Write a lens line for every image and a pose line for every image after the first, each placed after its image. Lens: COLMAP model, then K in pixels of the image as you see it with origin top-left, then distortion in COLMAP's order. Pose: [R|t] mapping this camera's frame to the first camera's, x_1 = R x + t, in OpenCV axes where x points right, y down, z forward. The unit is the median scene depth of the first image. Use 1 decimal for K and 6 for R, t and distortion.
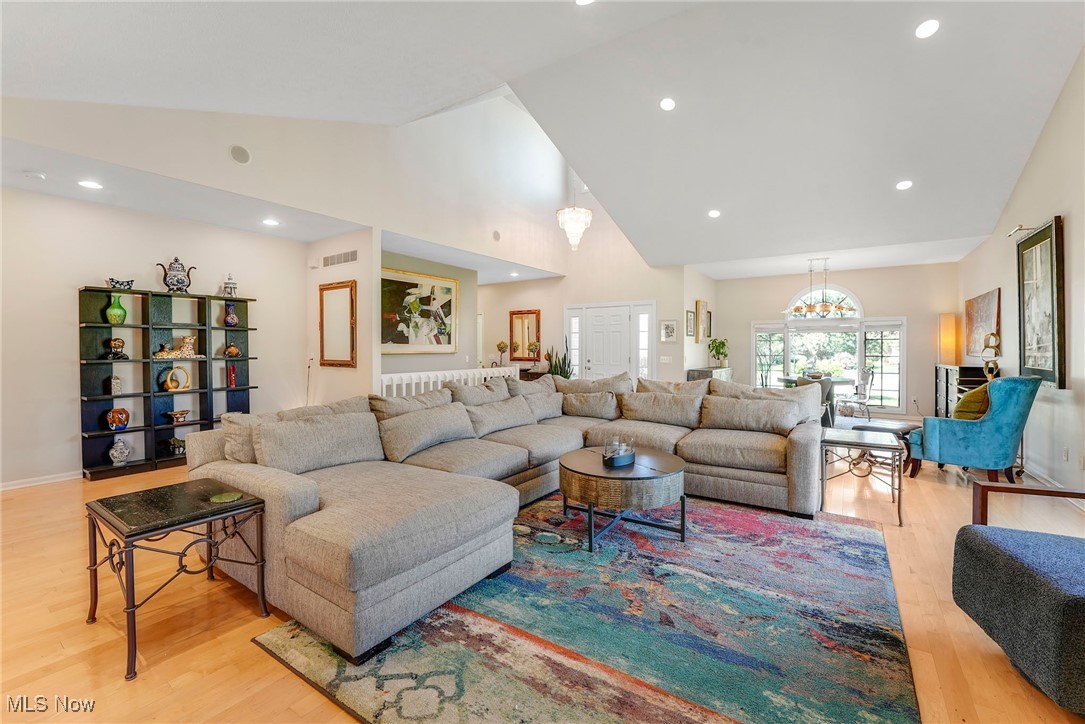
lens RADIAL K [[446.8, 0, 536.3], [0, 446.8, 352.6], [0, 0, 1]] dist [-0.020100, 0.000165]
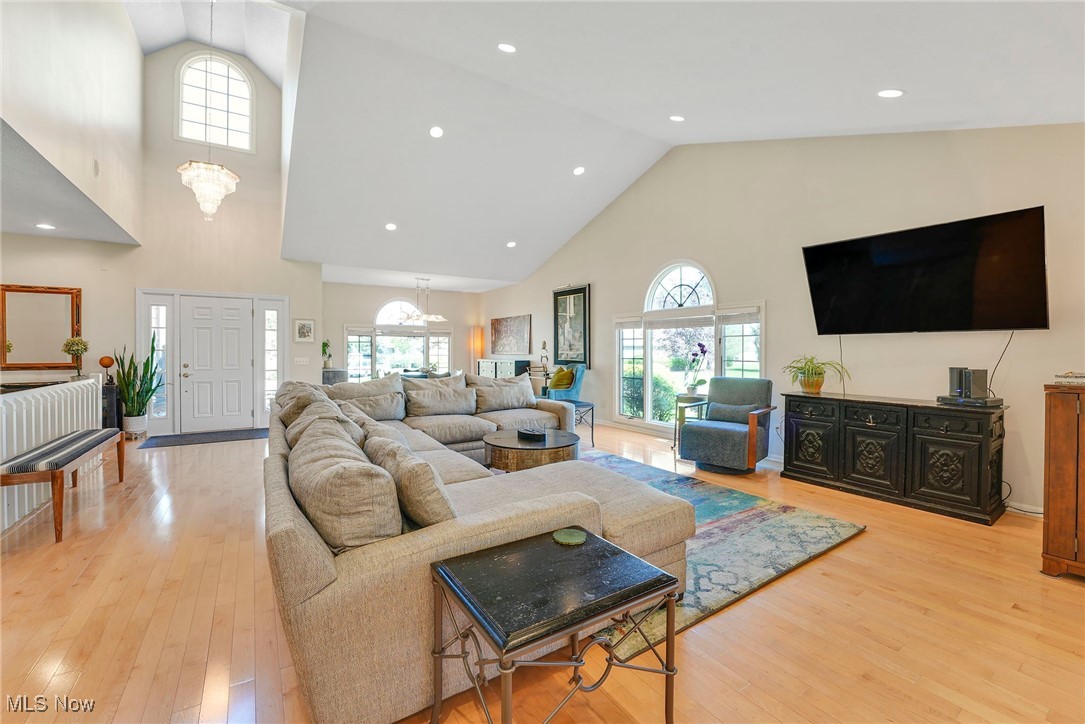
lens RADIAL K [[446.8, 0, 533.1], [0, 446.8, 352.7], [0, 0, 1]] dist [-0.020100, 0.000165]
pose [[0.398411, -0.006005, 0.917187, -0.719584], [0.007062, 0.999969, 0.003480, -0.003648], [-0.917180, 0.005090, 0.398441, 0.362644]]
